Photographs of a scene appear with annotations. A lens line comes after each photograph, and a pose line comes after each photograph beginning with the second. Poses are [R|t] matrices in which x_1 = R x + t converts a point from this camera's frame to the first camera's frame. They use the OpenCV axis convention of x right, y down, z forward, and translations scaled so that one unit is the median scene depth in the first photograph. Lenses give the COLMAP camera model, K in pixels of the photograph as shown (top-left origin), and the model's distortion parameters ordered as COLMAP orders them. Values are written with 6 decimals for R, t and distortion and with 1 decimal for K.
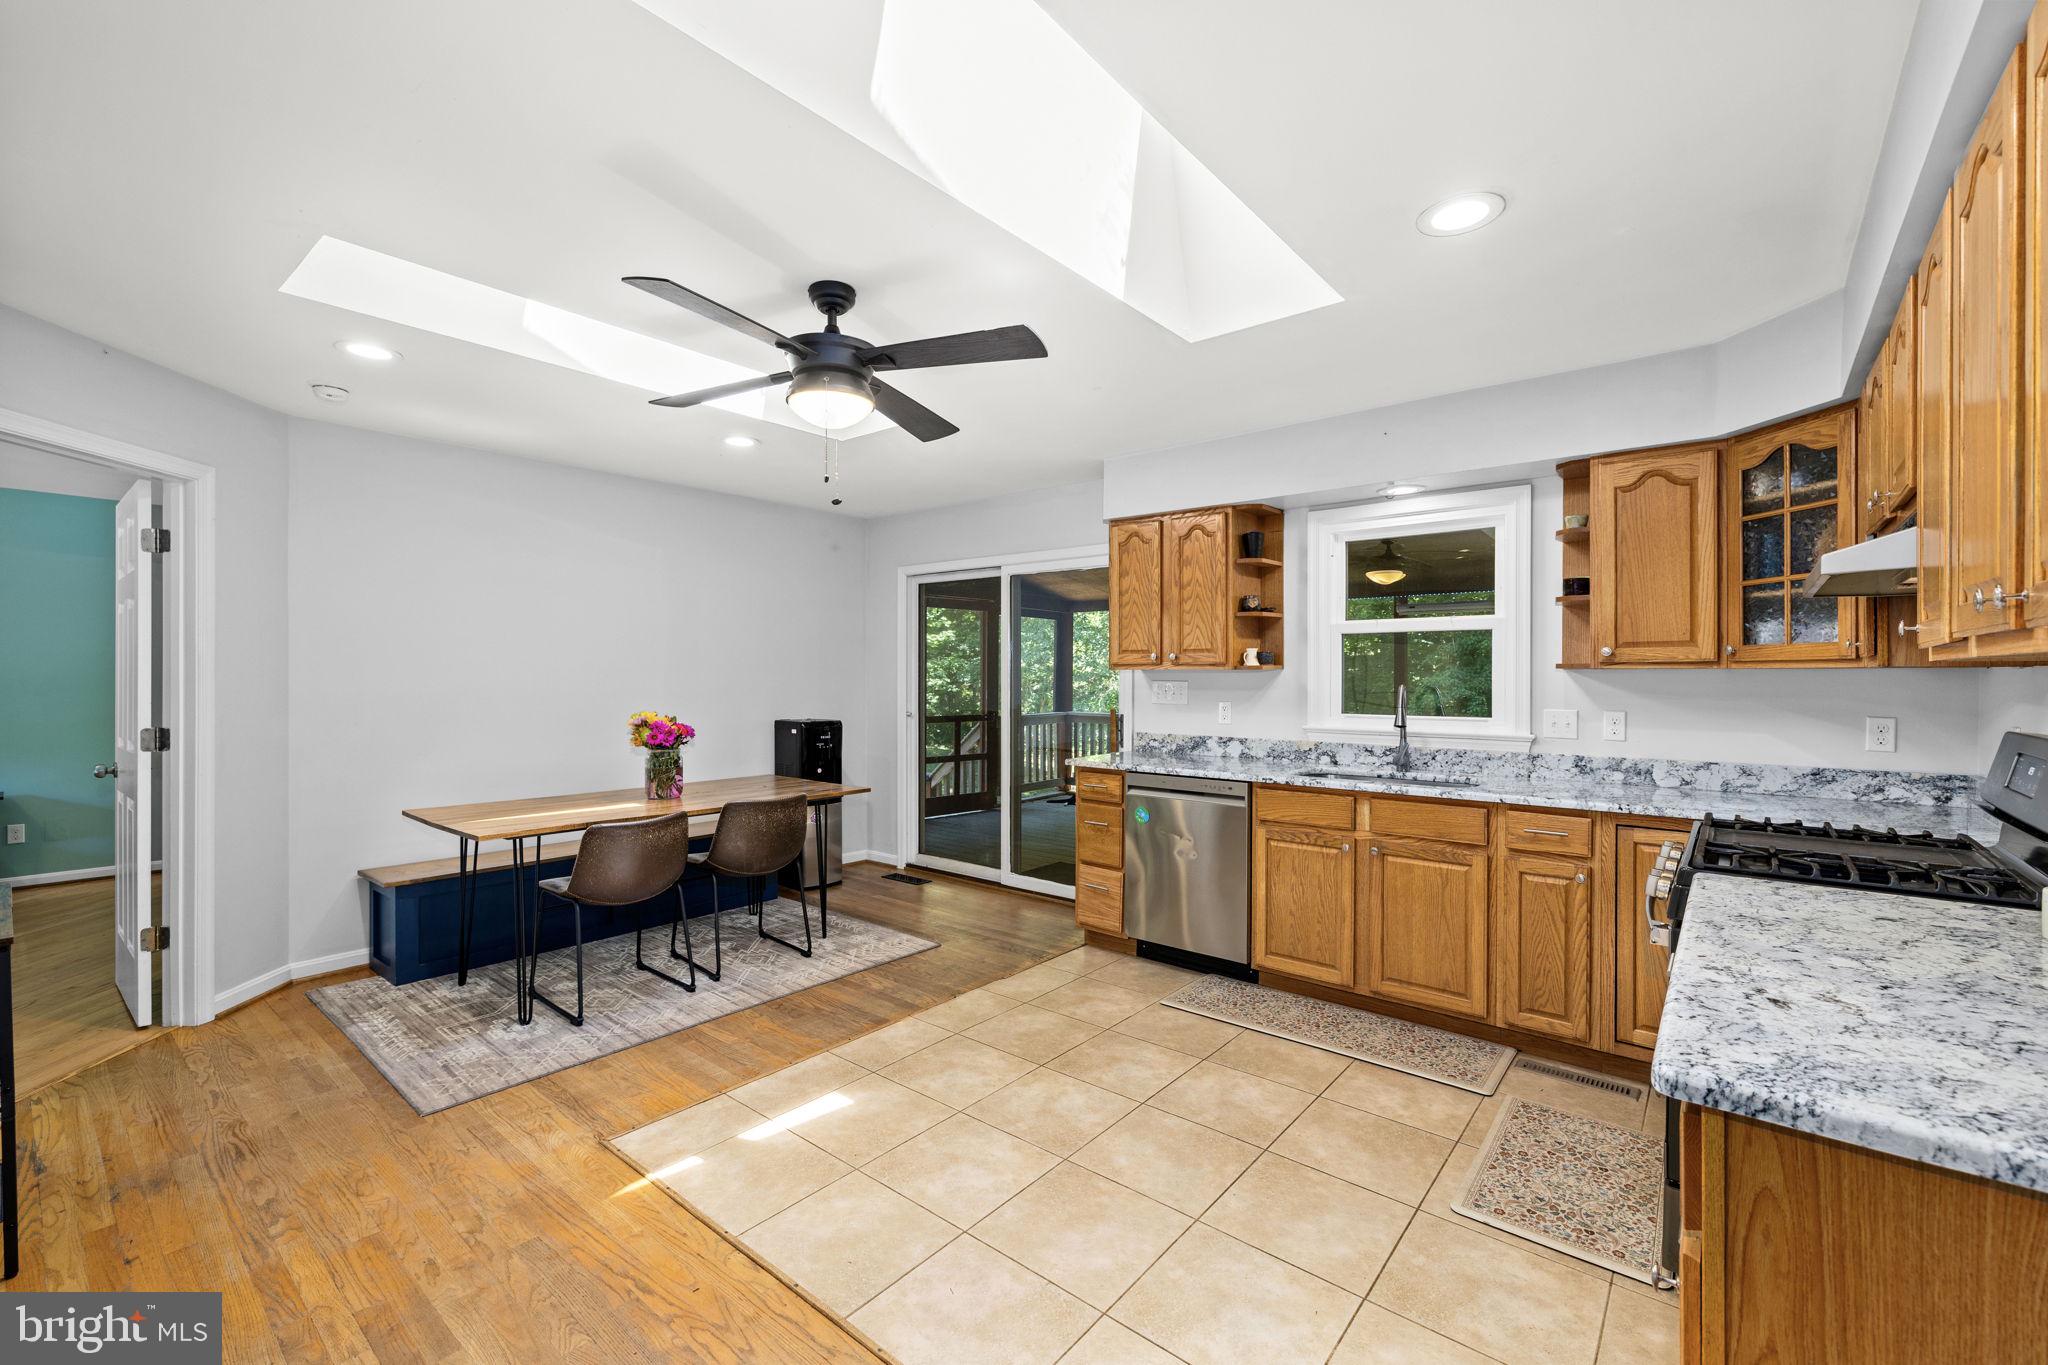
lens RADIAL K [[858.3, 0, 1019.9], [0, 858.3, 675.5], [0, 0, 1]] dist [0.000011, -0.000045]
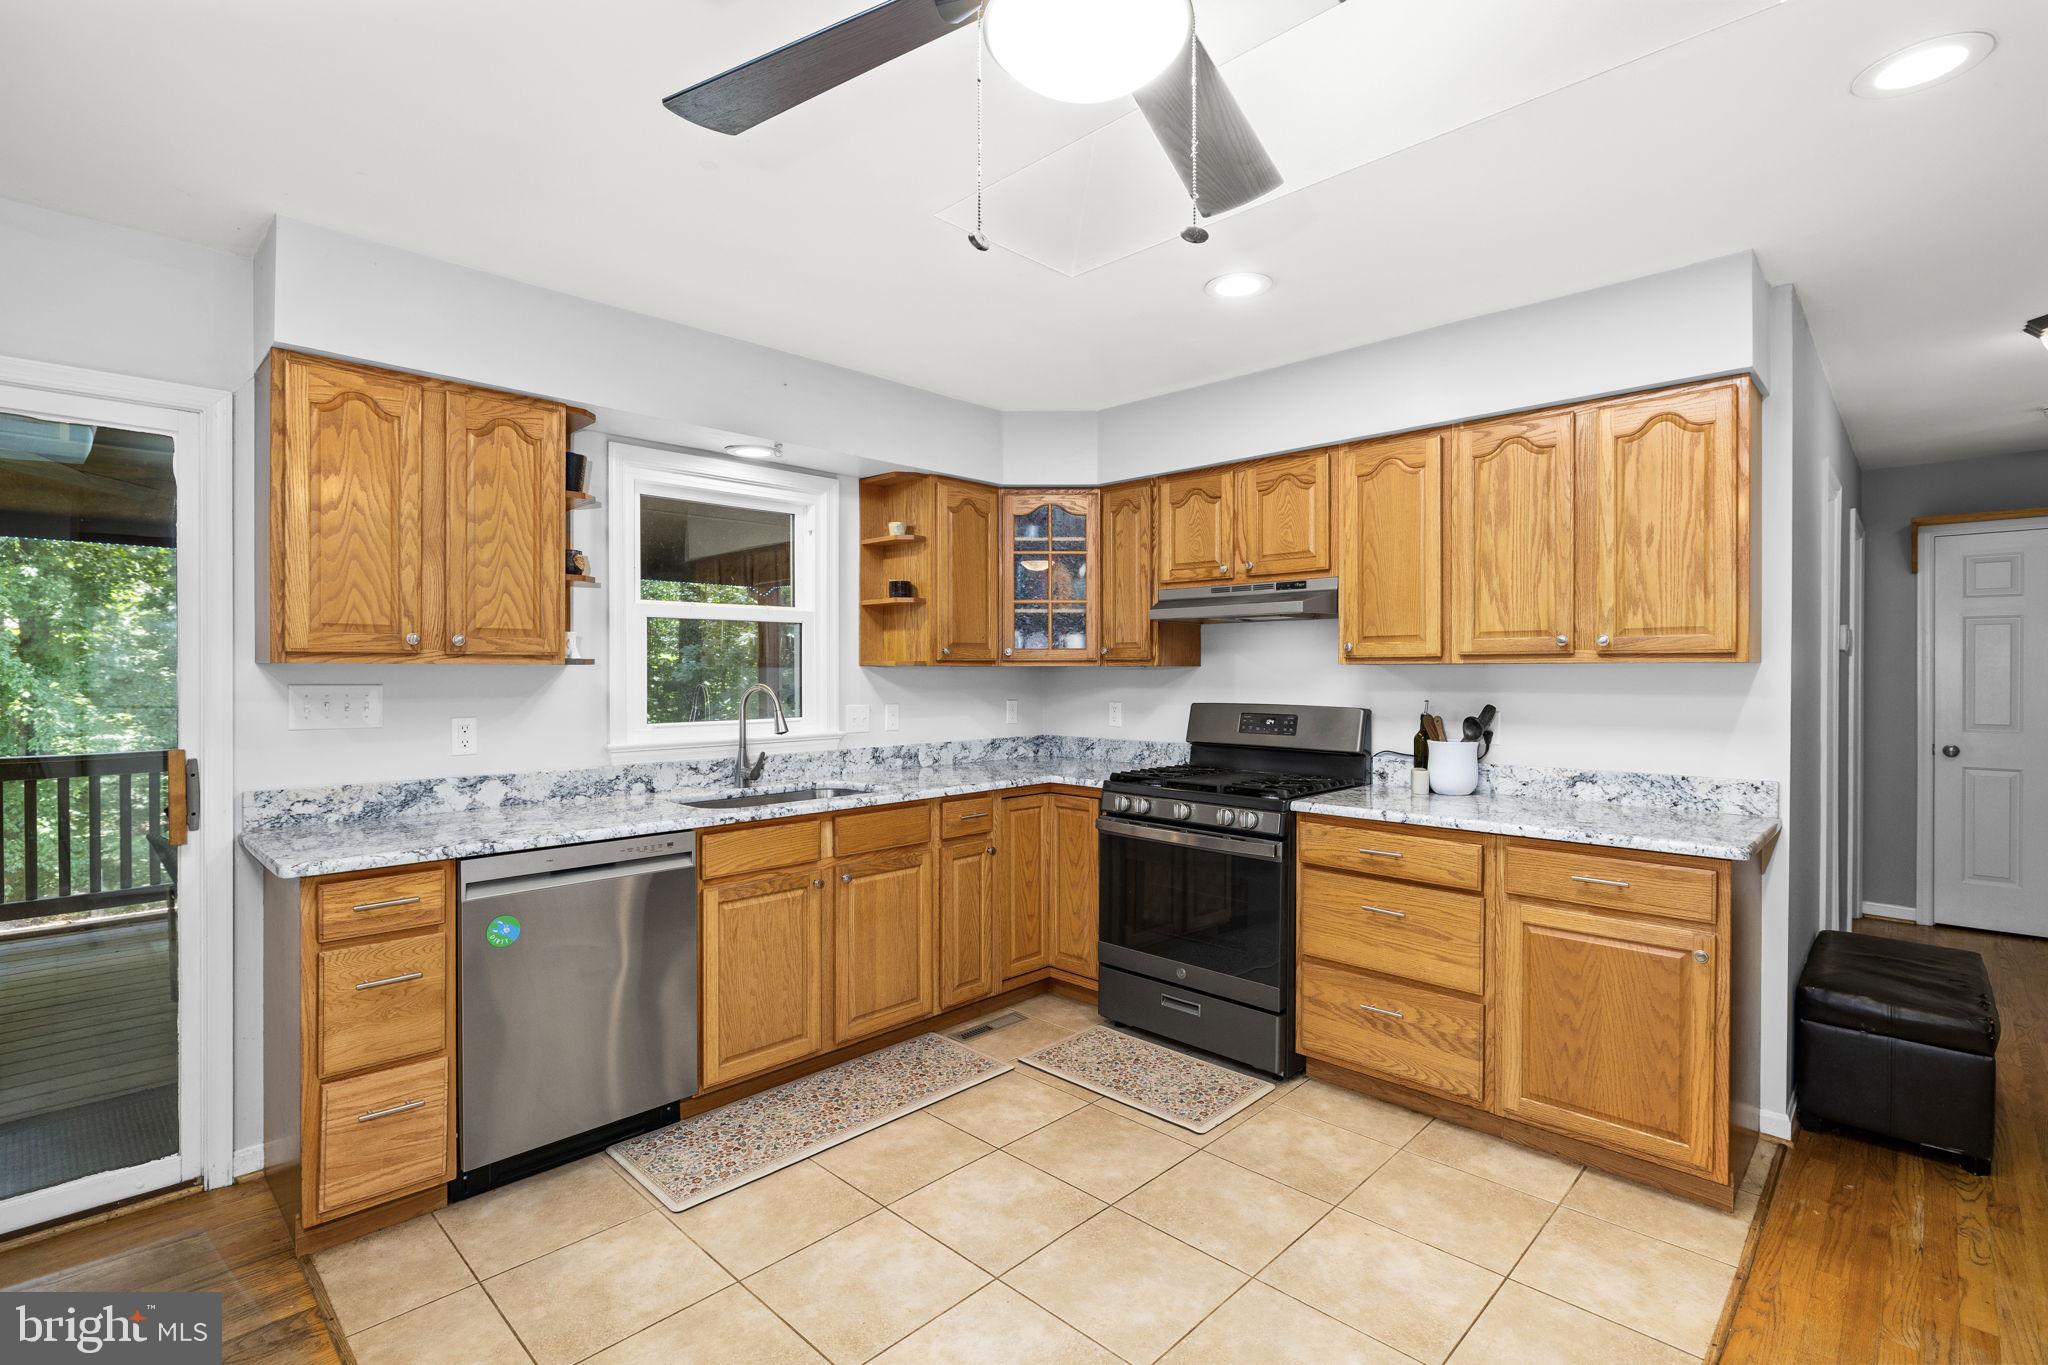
lens RADIAL K [[944.6, 0, 1025.0], [0, 944.6, 674.7], [0, 0, 1]] dist [-0.002817, -0.000275]
pose [[0.077668, -0.007574, 0.996950, -0.478358], [0.000400, 0.999971, 0.007566, -0.005090], [-0.996979, -0.000189, 0.077669, 0.695132]]
